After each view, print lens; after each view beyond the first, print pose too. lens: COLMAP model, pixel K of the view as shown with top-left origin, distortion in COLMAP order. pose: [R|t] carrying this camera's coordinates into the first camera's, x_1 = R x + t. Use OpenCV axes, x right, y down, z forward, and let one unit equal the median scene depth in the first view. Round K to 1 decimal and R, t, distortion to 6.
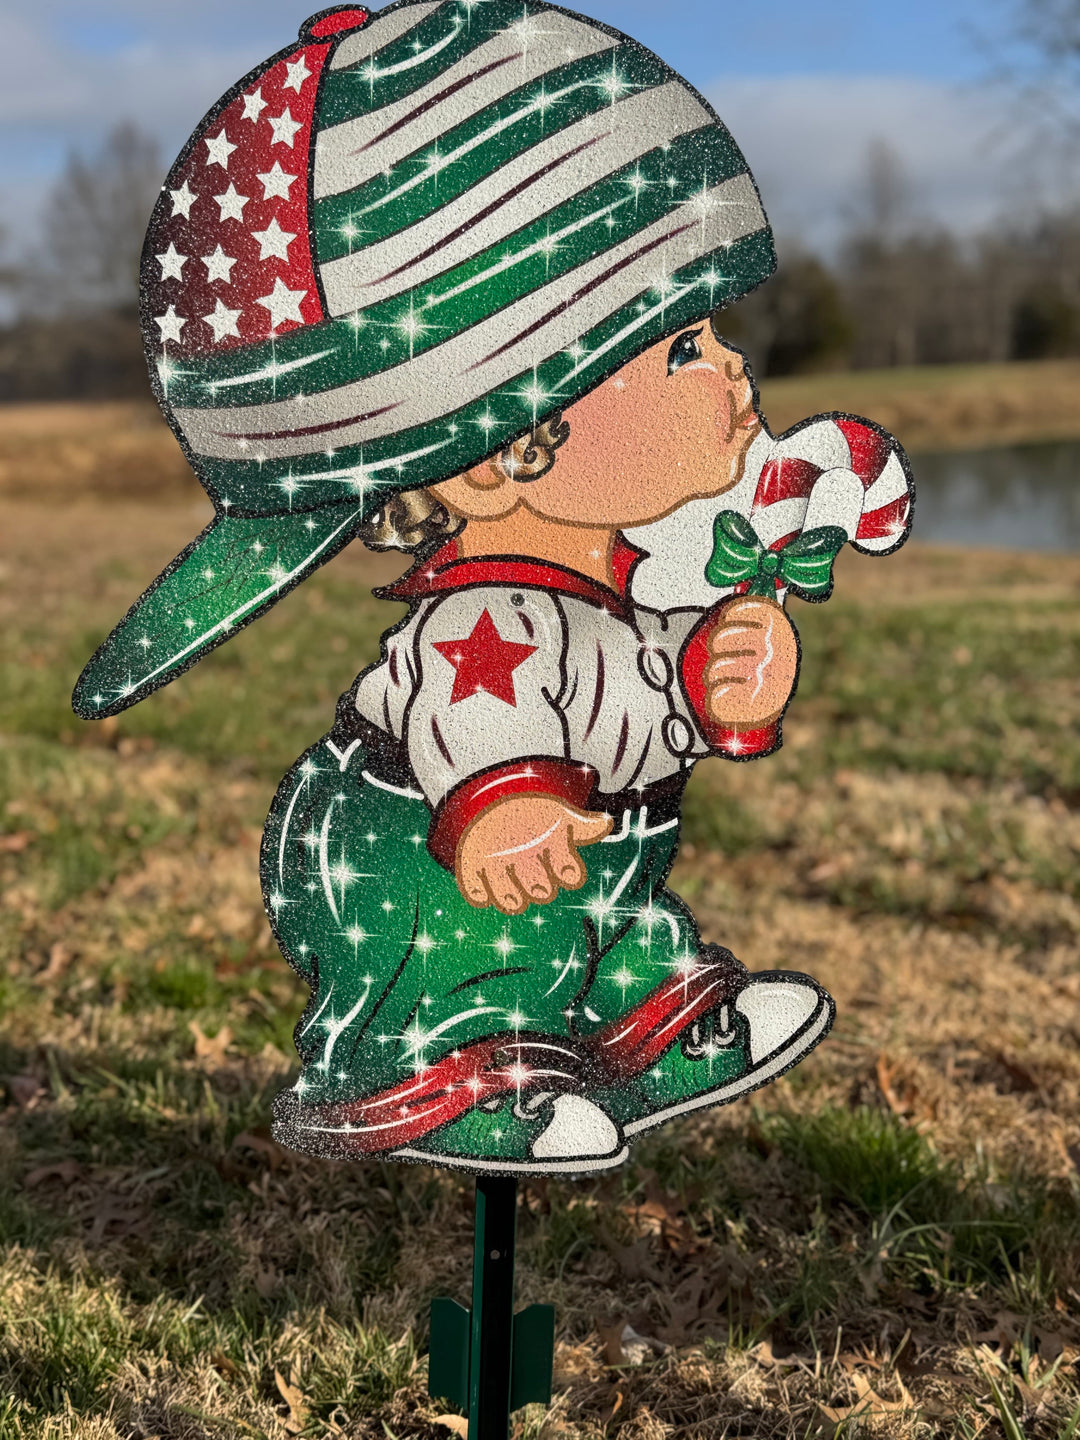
lens RADIAL K [[1682.9, 0, 524.6], [0, 1682.9, 726.8], [0, 0, 1]] dist [0.134428, 0.000000]
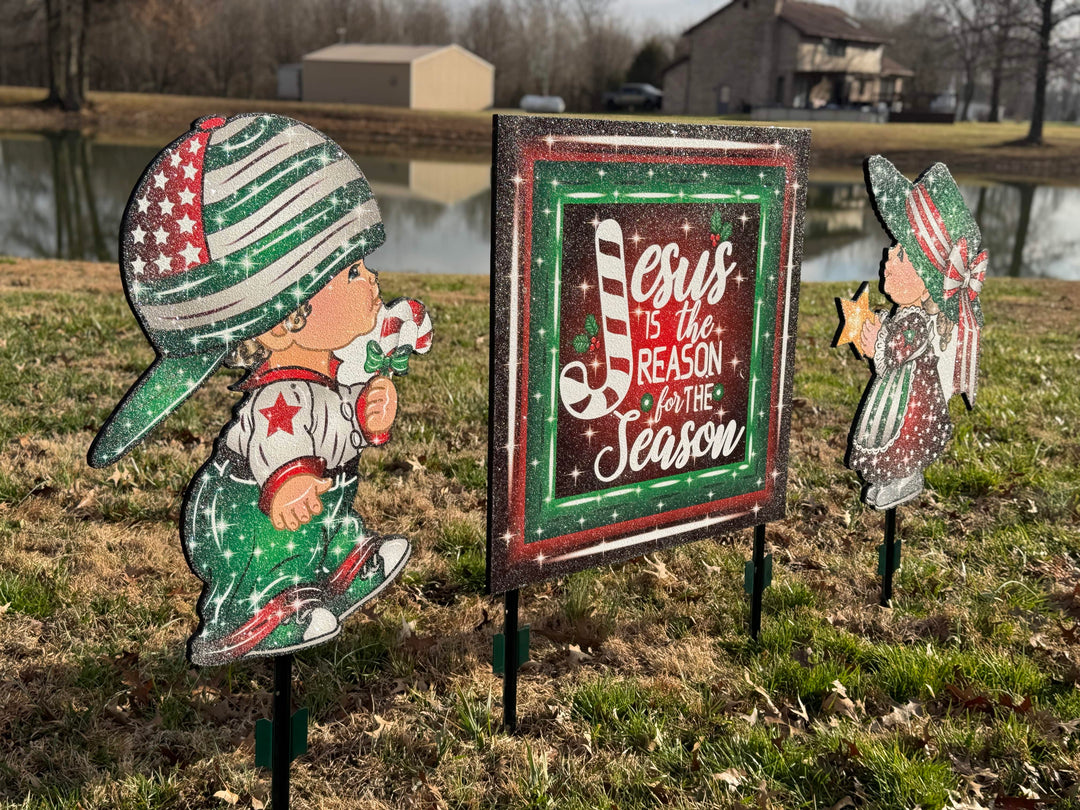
lens RADIAL K [[1262.2, 0, 540.0], [0, 1262.2, 408.0], [0, 0, 1]] dist [0.134428, 0.000000]
pose [[0.704749, -0.101086, 0.702218, -0.934177], [0.074384, 0.994870, 0.068562, -0.136618], [-0.705547, 0.003915, 0.708653, -0.381756]]
